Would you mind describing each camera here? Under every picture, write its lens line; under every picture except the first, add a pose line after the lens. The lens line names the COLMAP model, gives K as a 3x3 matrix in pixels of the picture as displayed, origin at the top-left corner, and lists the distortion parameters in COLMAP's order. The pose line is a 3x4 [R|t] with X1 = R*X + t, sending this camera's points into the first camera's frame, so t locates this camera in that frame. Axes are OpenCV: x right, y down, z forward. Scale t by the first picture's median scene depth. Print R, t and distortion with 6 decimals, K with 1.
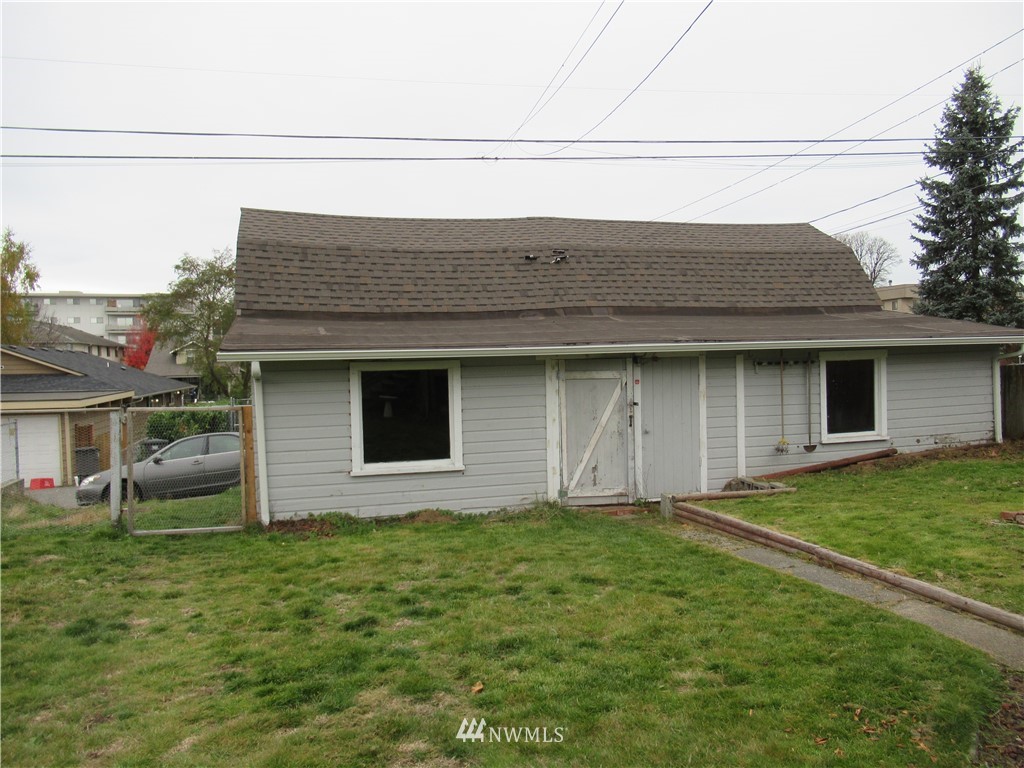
lens RADIAL K [[761.7, 0, 512.8], [0, 761.7, 382.7], [0, 0, 1]] dist [-0.001265, 0.006489]
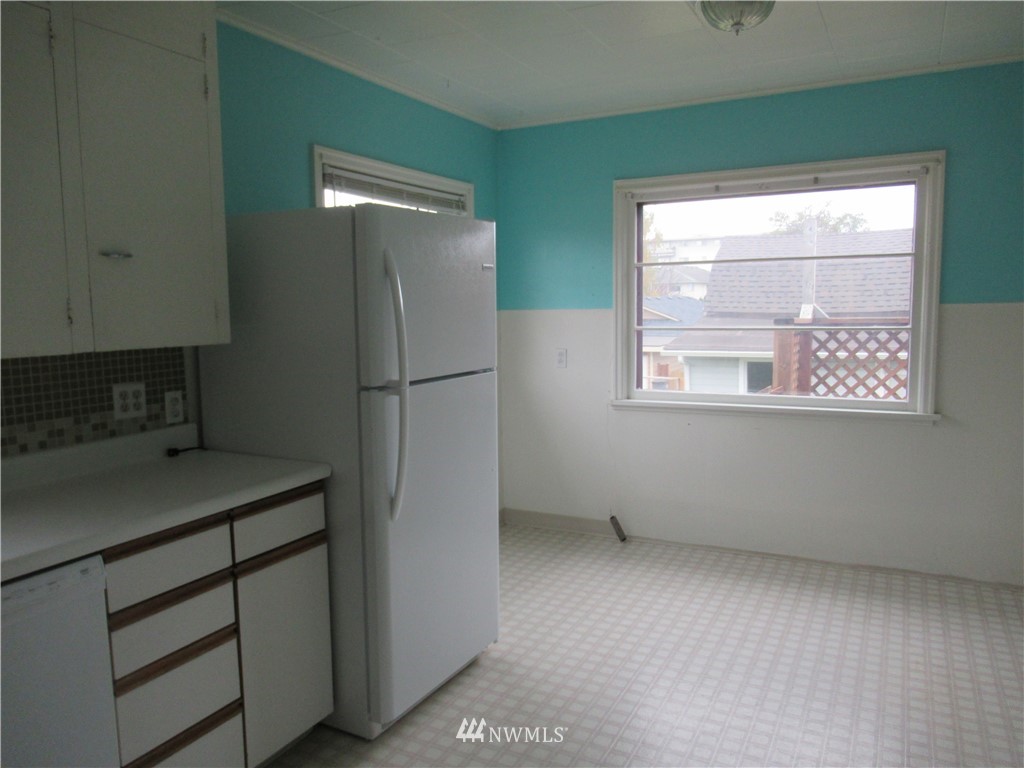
lens RADIAL K [[761.7, 0, 512.1], [0, 761.7, 384.5], [0, 0, 1]] dist [-0.001265, 0.006489]
pose [[0.715468, 0.081590, -0.693865, 0.437788], [-0.015232, 0.994743, 0.101264, -0.092382], [0.698480, -0.061882, 0.712949, -0.404205]]
